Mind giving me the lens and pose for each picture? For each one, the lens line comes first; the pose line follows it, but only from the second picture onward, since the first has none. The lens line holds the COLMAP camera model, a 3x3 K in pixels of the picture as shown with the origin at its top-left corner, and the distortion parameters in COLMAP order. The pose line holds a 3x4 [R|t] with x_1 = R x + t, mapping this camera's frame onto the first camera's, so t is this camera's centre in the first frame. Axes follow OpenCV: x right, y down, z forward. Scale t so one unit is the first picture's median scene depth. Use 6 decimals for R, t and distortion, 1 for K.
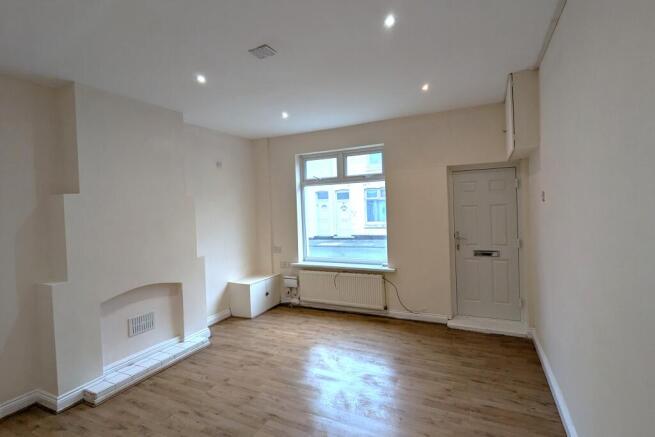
lens RADIAL K [[315.8, 0, 328.4], [0, 315.8, 208.9], [0, 0, 1]] dist [-0.000356, -0.000070]
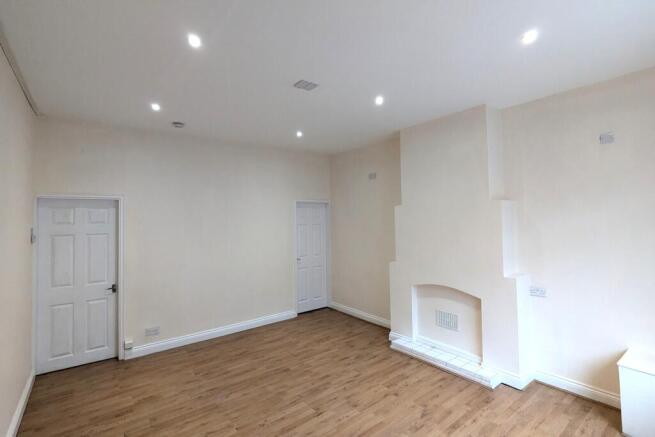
lens RADIAL K [[303.6, 0, 327.5], [0, 303.6, 218.5], [0, 0, 1]] dist [-0.000594, 0.000020]
pose [[-0.420558, 0.034246, -0.906619, 0.562367], [0.022047, 0.999378, 0.027522, -0.029770], [0.906998, -0.008413, -0.421052, 1.138043]]
